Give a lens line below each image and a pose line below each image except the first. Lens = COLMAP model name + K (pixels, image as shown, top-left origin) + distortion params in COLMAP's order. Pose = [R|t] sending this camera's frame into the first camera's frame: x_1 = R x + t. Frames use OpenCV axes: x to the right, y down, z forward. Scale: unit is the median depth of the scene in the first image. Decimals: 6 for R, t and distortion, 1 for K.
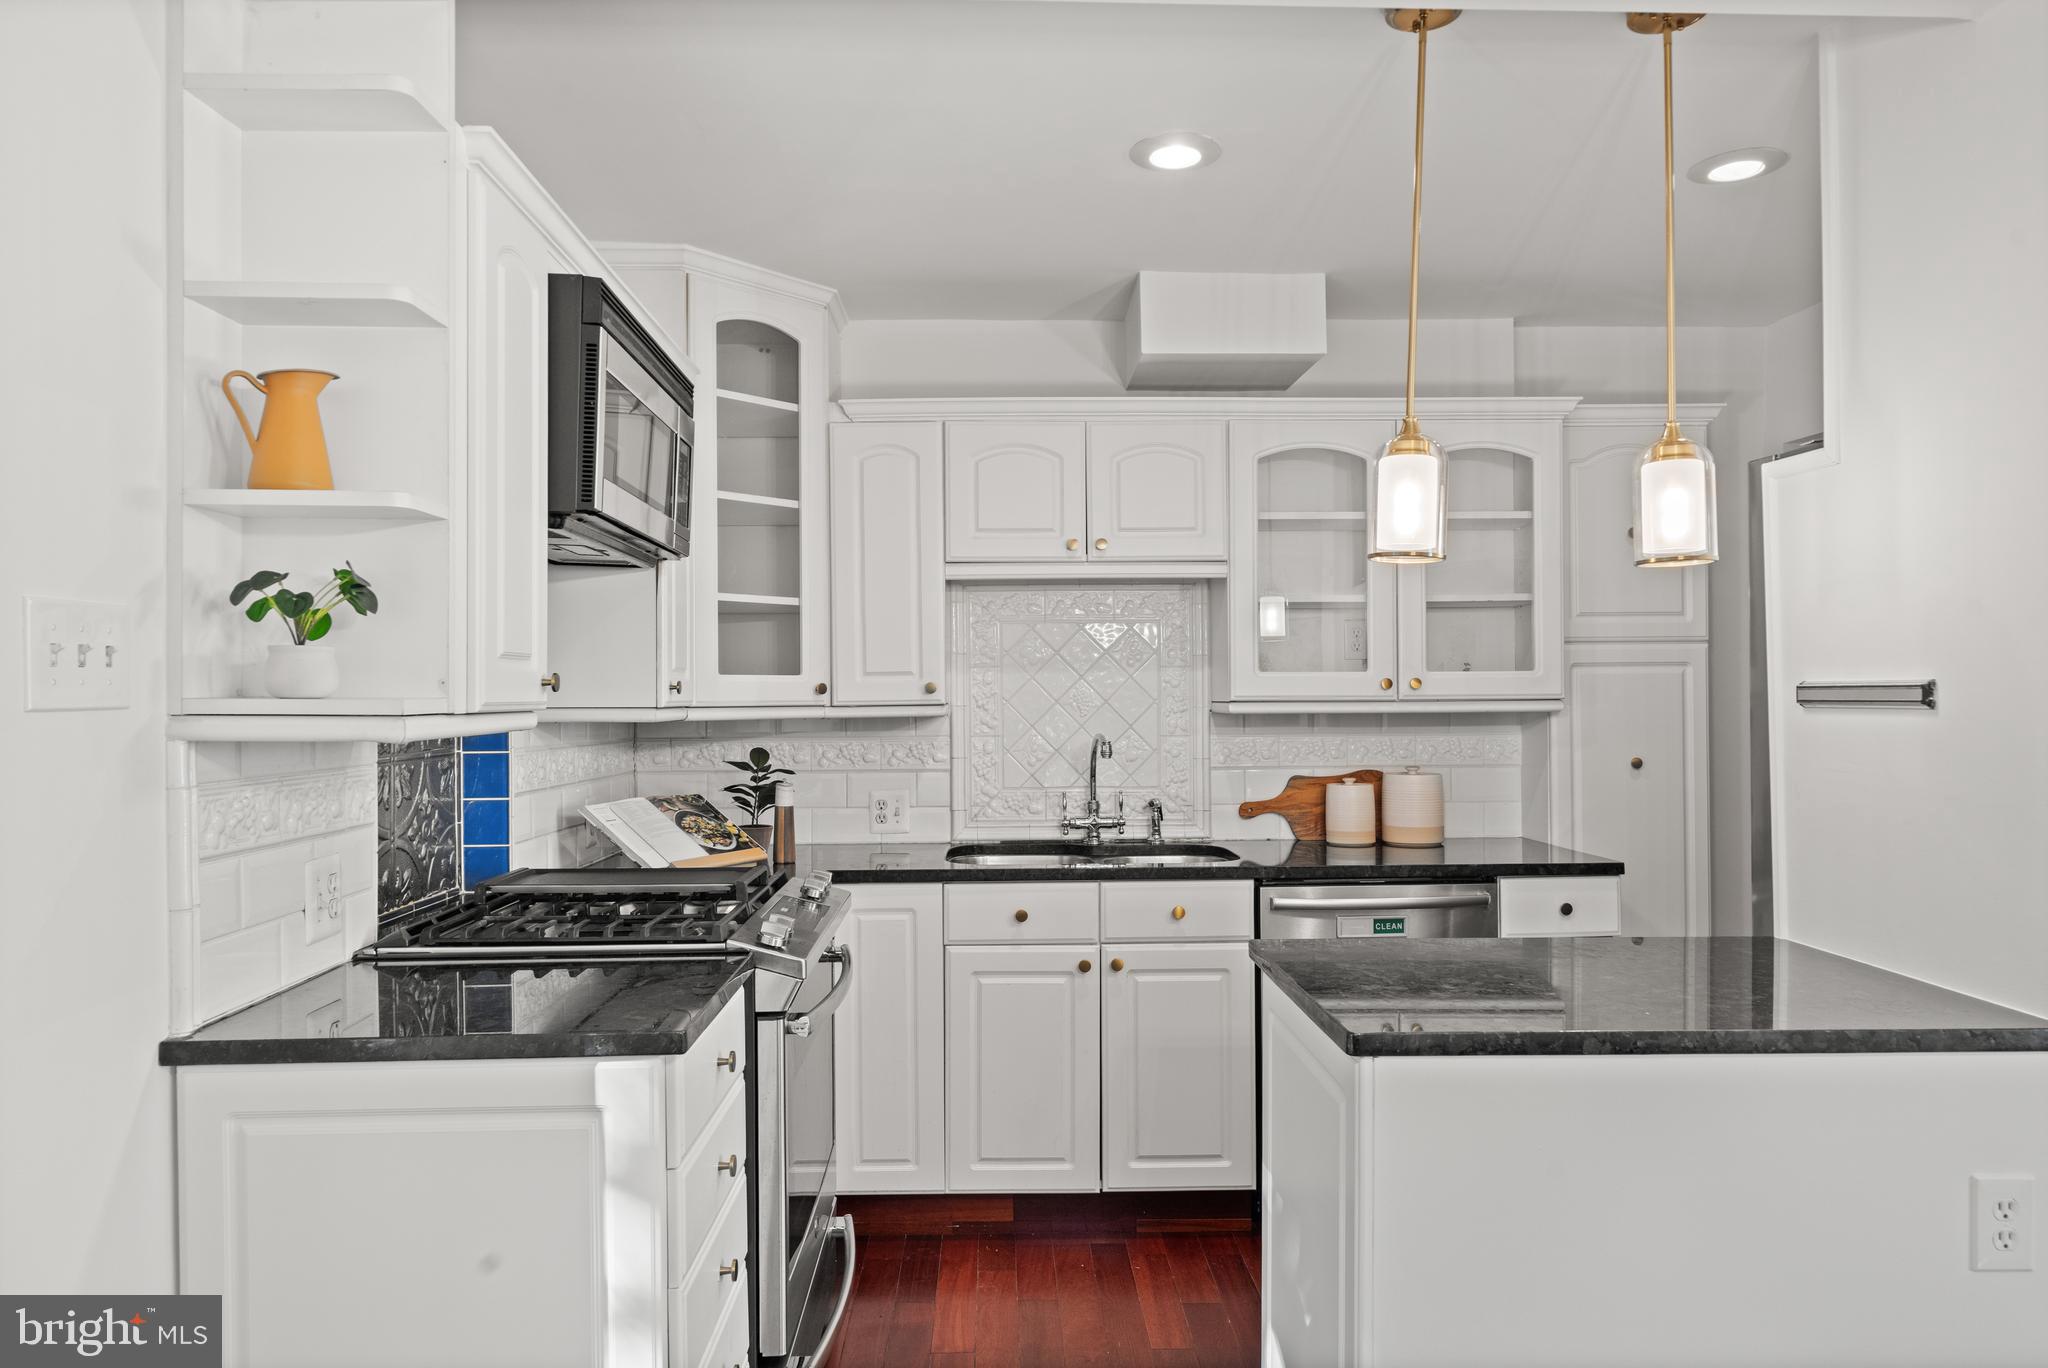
lens RADIAL K [[1321.3, 0, 1024.0], [0, 1321.3, 684.0], [0, 0, 1]] dist [-0.003525, -0.000477]
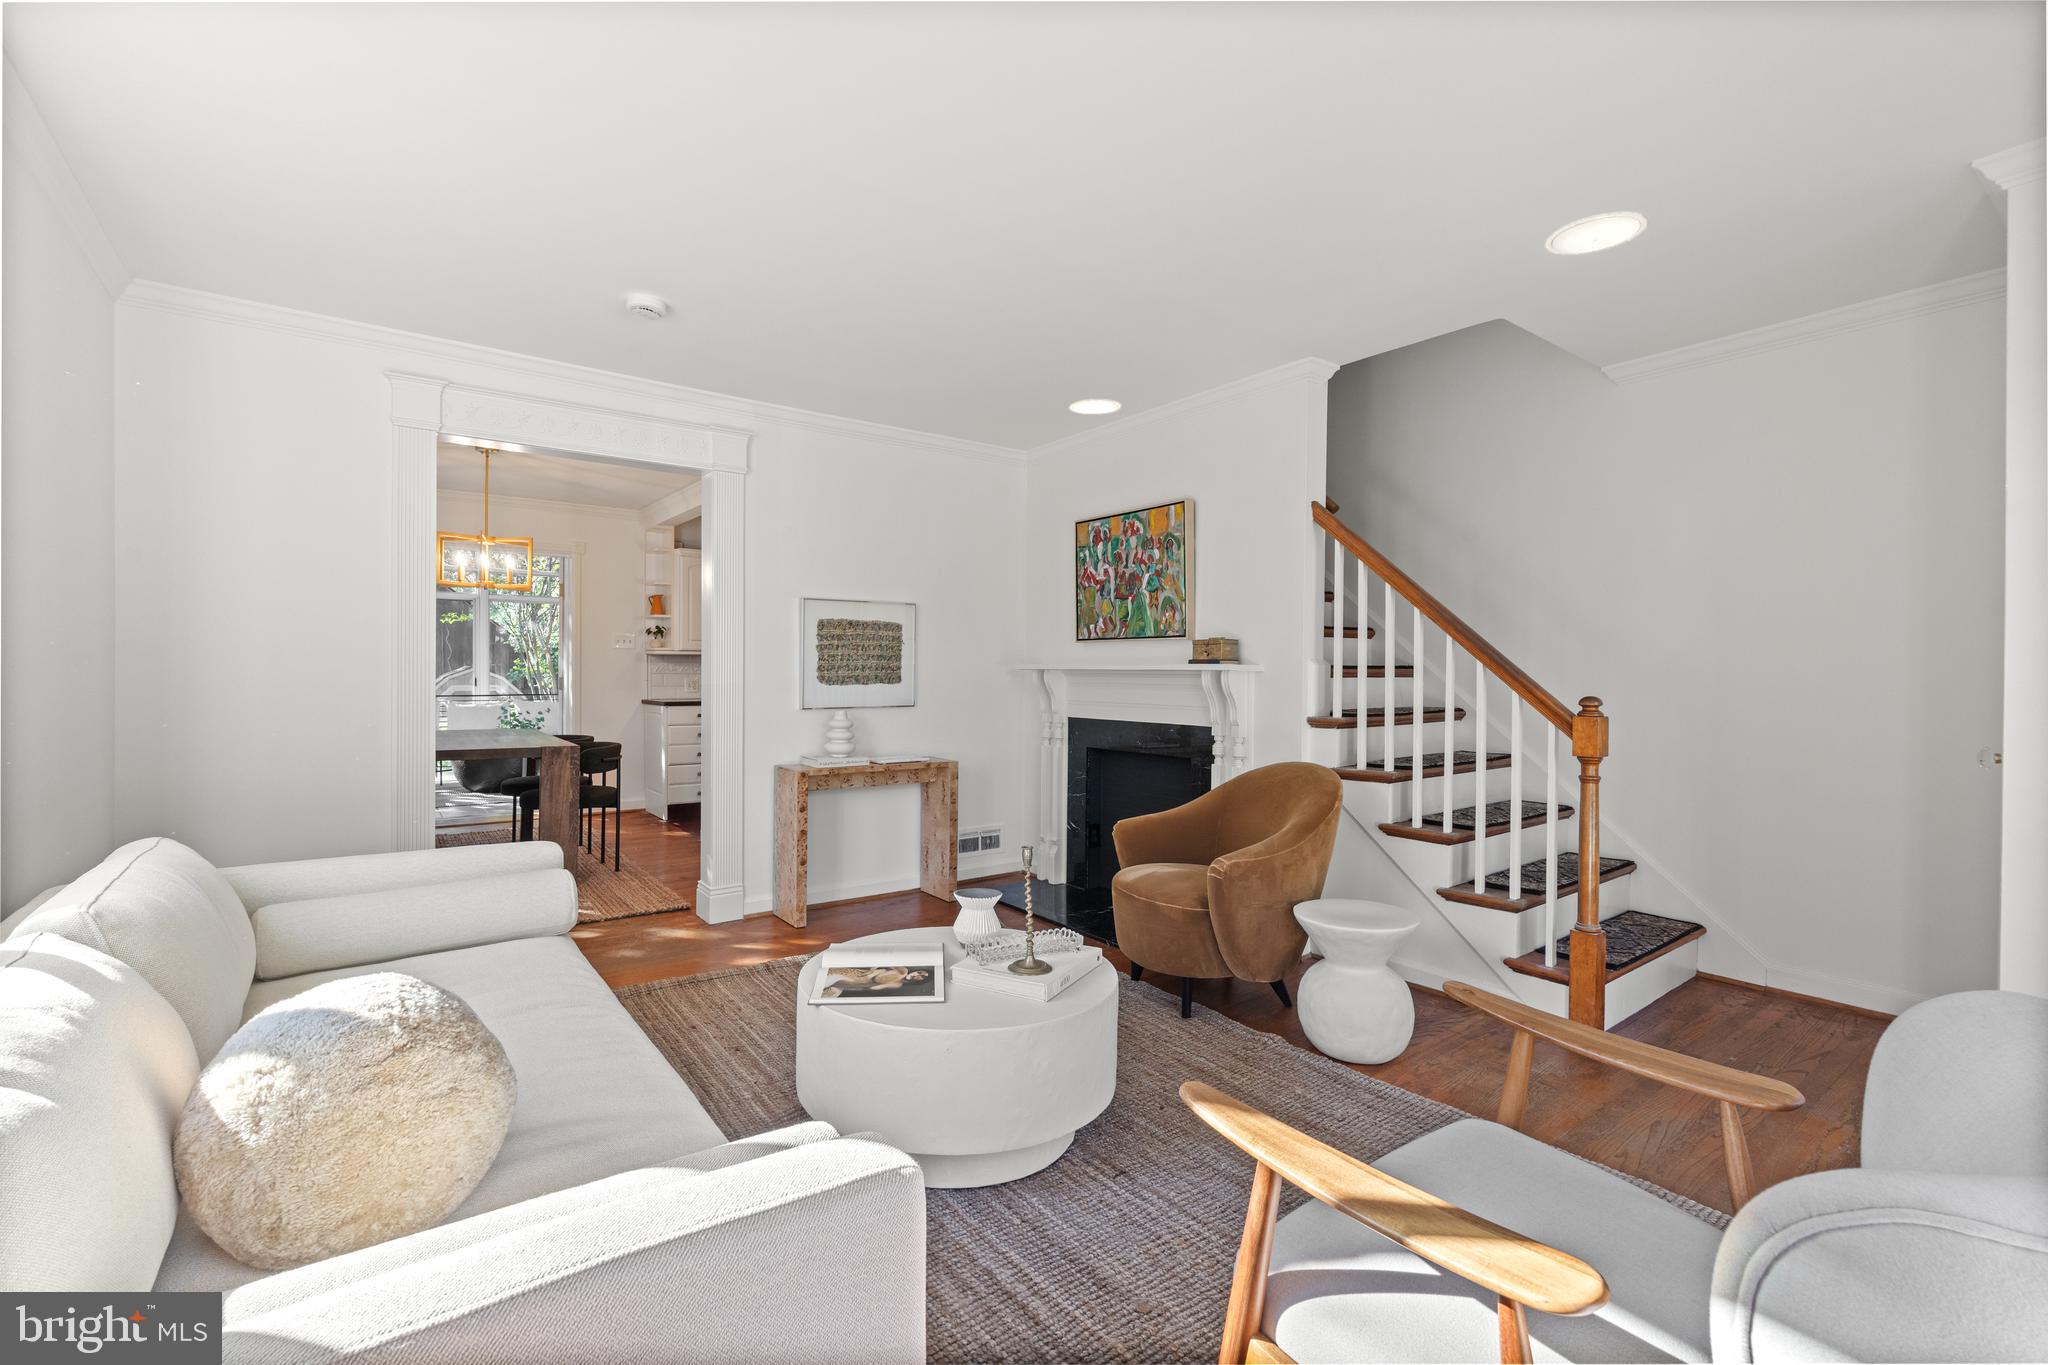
lens RADIAL K [[922.2, 0, 1016.5], [0, 922.2, 675.8], [0, 0, 1]] dist [0.001241, 0.000227]
pose [[0.562093, 0.013574, -0.826962, 1.961321], [-0.004842, 0.999902, 0.013121, 0.038298], [0.827060, -0.003372, 0.562104, -0.019951]]
